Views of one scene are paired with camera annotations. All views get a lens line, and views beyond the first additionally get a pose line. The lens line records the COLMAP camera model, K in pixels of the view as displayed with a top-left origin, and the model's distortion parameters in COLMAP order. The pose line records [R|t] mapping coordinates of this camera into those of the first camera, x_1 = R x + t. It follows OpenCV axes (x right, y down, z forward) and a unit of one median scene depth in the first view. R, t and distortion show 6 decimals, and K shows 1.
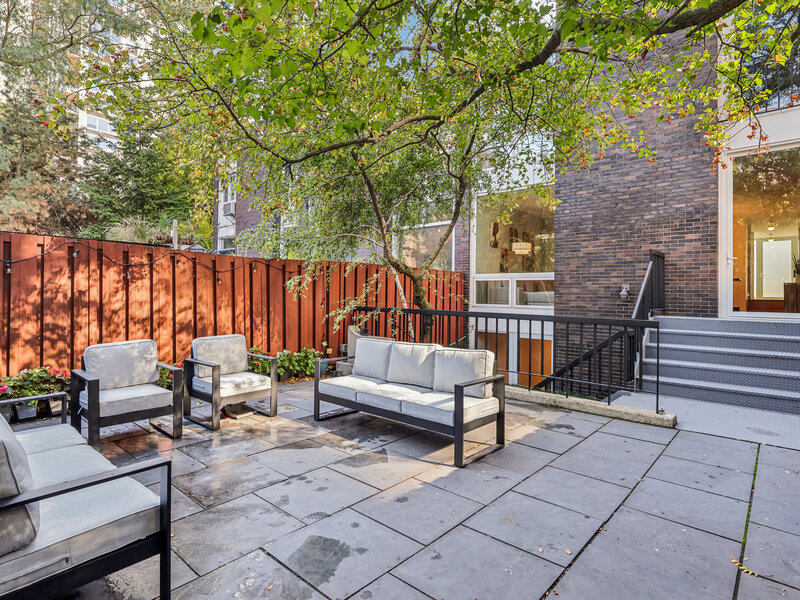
lens RADIAL K [[424.8, 0, 400.2], [0, 424.8, 298.4], [0, 0, 1]] dist [-0.007250, 0.003663]
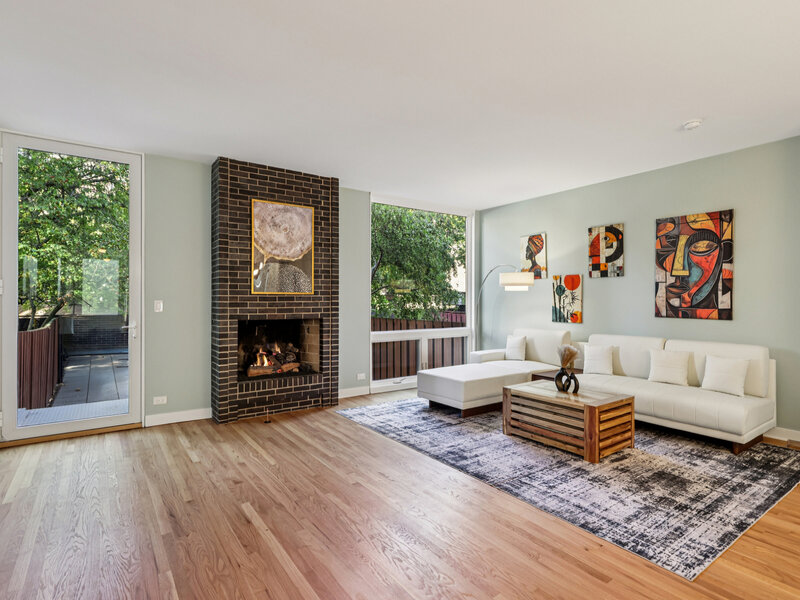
lens RADIAL K [[424.8, 0, 400.6], [0, 424.8, 300.5], [0, 0, 1]] dist [-0.007250, 0.003663]
pose [[-0.211933, -0.002693, -0.977281, 0.798742], [-0.006250, 0.999979, -0.001400, -0.088972], [0.977264, 0.005811, -0.211945, 0.935453]]
